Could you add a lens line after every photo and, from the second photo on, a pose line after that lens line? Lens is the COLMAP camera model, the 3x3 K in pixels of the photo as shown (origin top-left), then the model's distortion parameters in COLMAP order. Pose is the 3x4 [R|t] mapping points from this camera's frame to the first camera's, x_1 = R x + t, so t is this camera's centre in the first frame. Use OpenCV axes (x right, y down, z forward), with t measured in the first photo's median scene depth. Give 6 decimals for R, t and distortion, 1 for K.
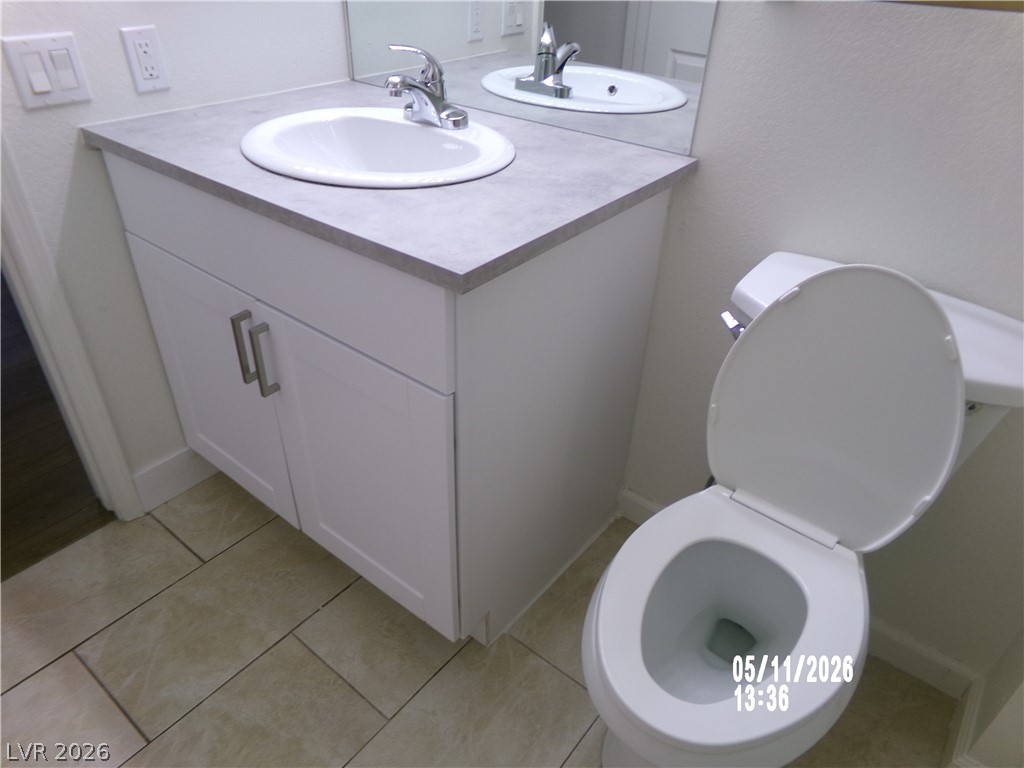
lens RADIAL K [[700.9, 0, 512.0], [0, 700.9, 384.0], [0, 0, 1]] dist [-0.111439, -0.000463]
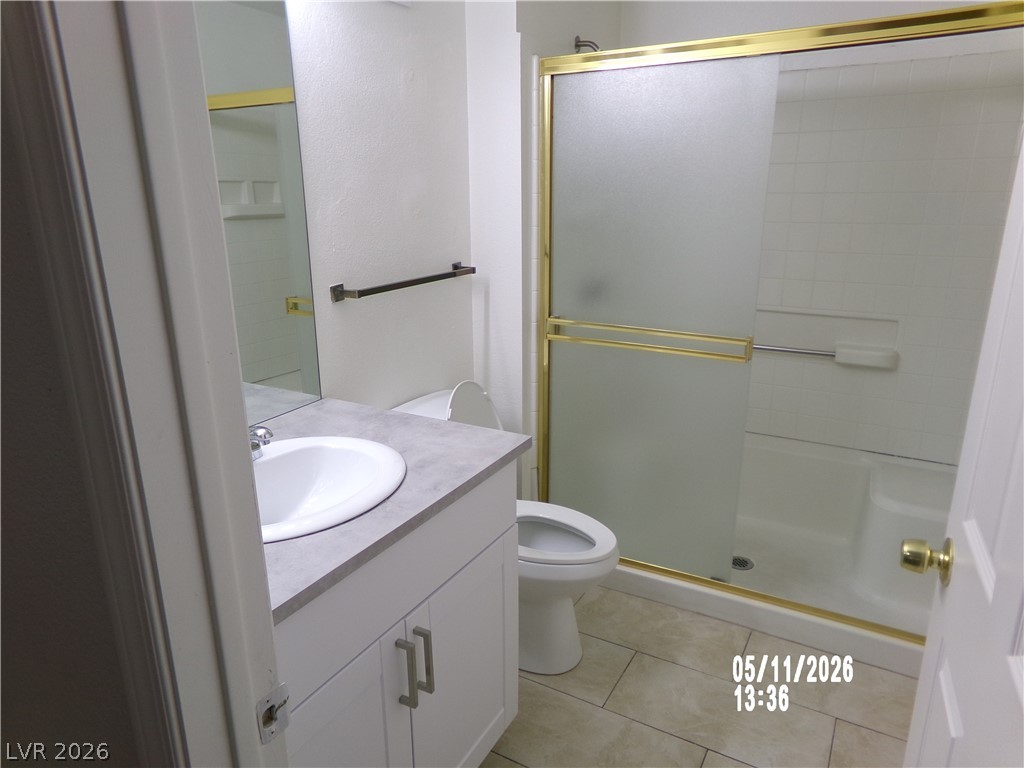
lens RADIAL K [[702.1, 0, 511.6], [0, 702.1, 392.6], [0, 0, 1]] dist [-0.075503, 0.086742]
pose [[-0.154290, -0.305601, 0.939576, -1.525493], [0.568022, 0.750660, 0.337432, -0.773143], [-0.808422, 0.585762, 0.057769, 0.718093]]
